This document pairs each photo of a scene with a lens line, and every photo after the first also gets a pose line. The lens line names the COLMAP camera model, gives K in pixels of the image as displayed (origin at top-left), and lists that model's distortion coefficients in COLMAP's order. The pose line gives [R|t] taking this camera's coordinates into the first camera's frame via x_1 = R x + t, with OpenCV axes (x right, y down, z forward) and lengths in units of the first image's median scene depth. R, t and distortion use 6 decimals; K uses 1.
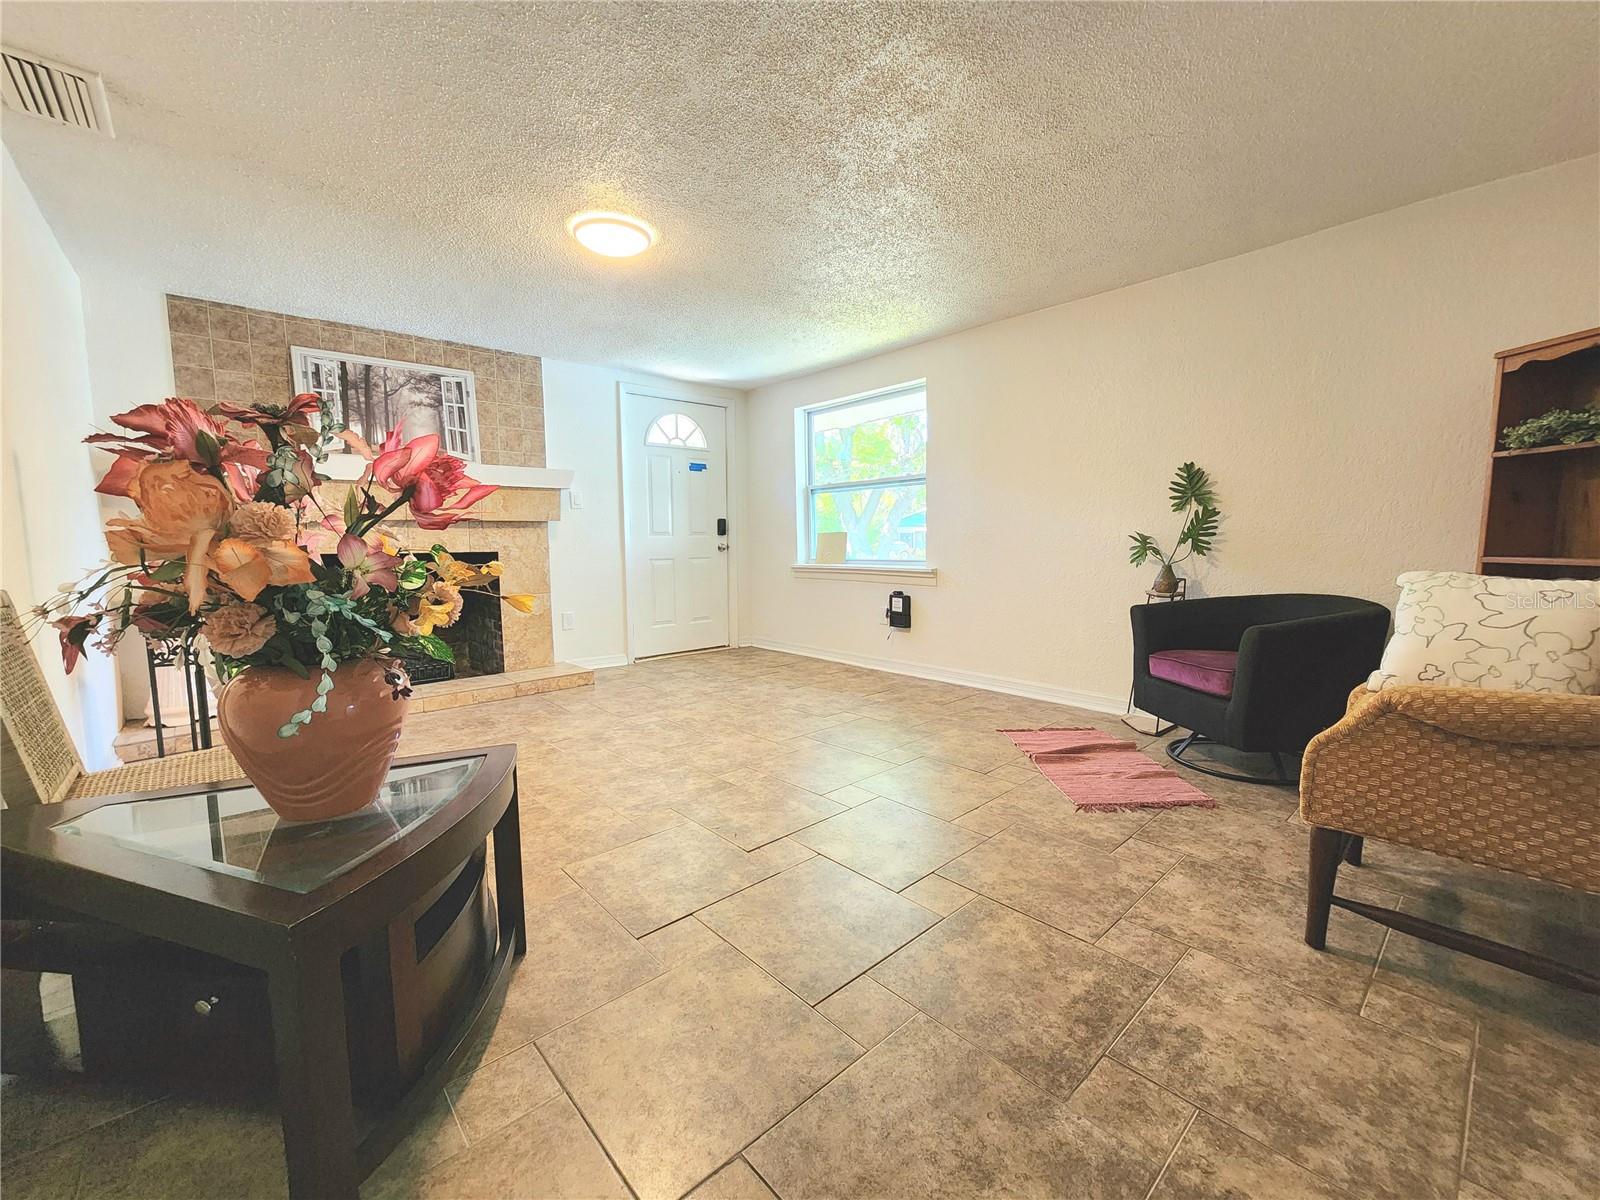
lens RADIAL K [[658.6, 0, 803.7], [0, 658.6, 601.7], [0, 0, 1]] dist [0.001465, 0.000016]
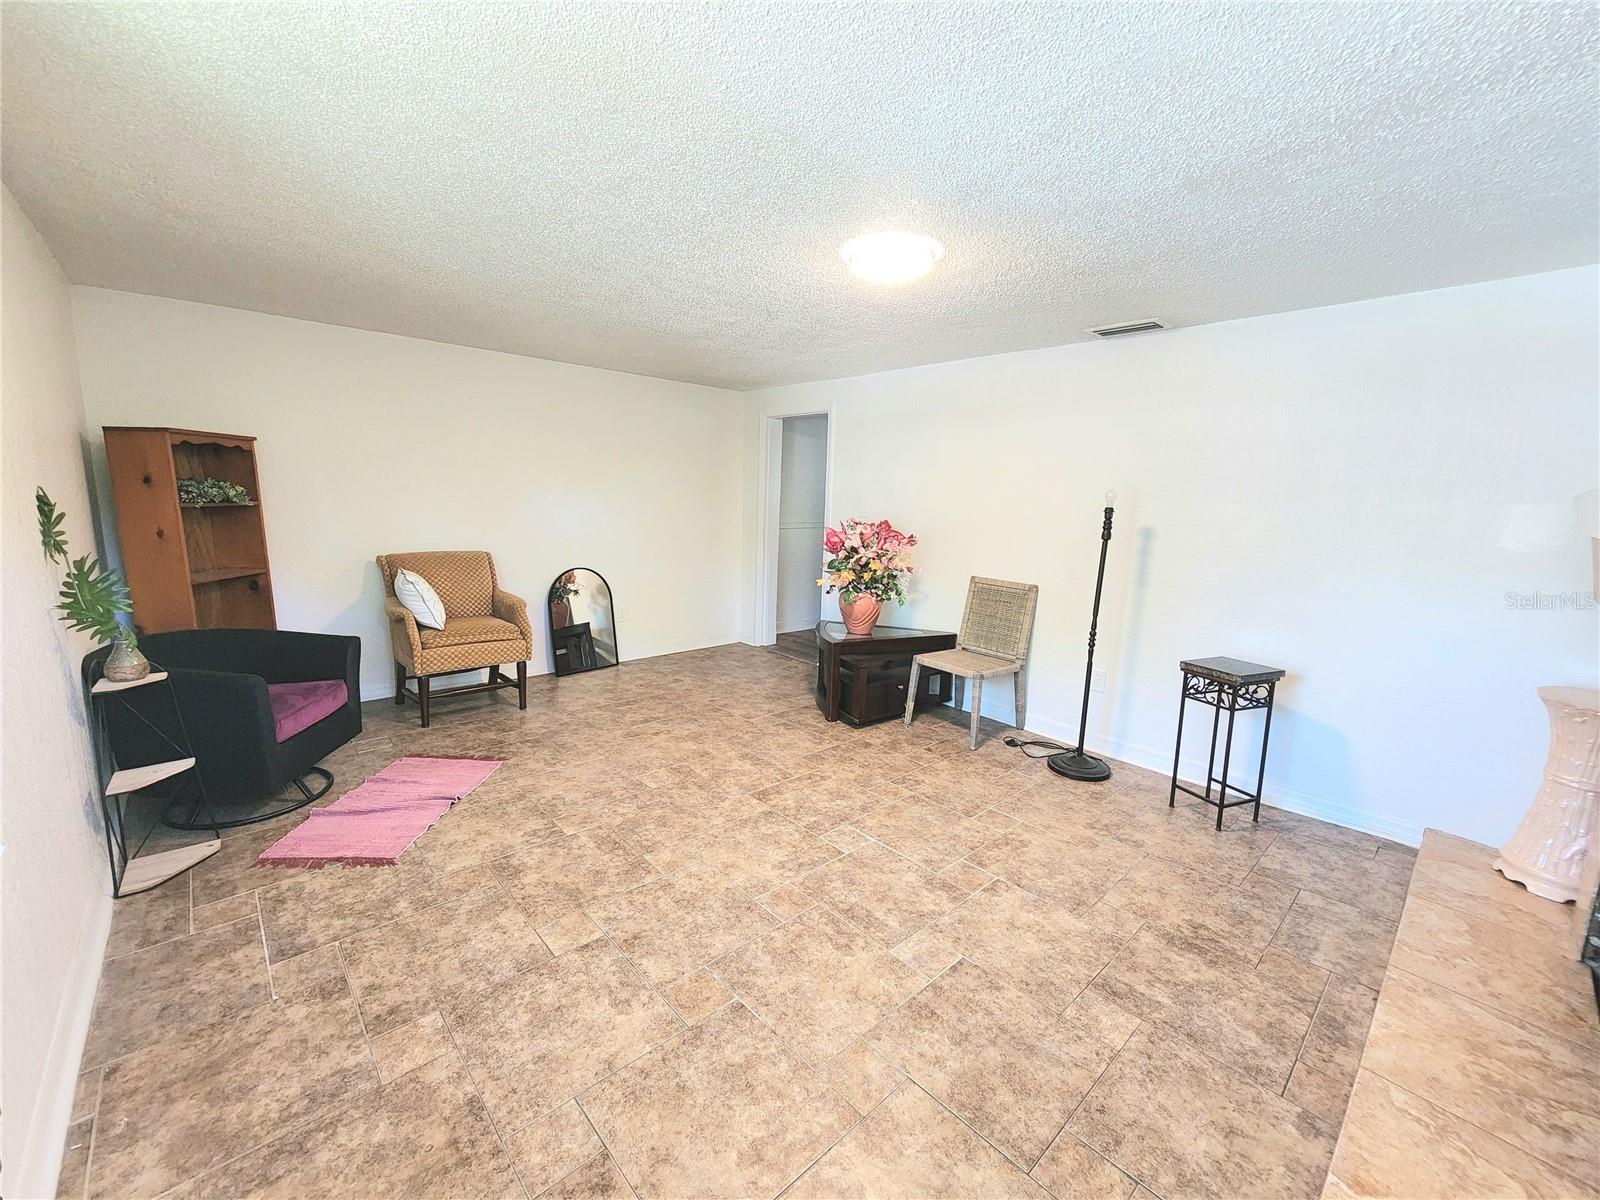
lens RADIAL K [[658.6, 0, 801.5], [0, 658.6, 598.5], [0, 0, 1]] dist [0.001465, 0.000016]
pose [[-0.999826, -0.016493, -0.008668, -0.148621], [-0.018159, 0.966728, 0.255161, -0.291478], [0.004171, 0.255274, -0.966860, 1.689757]]
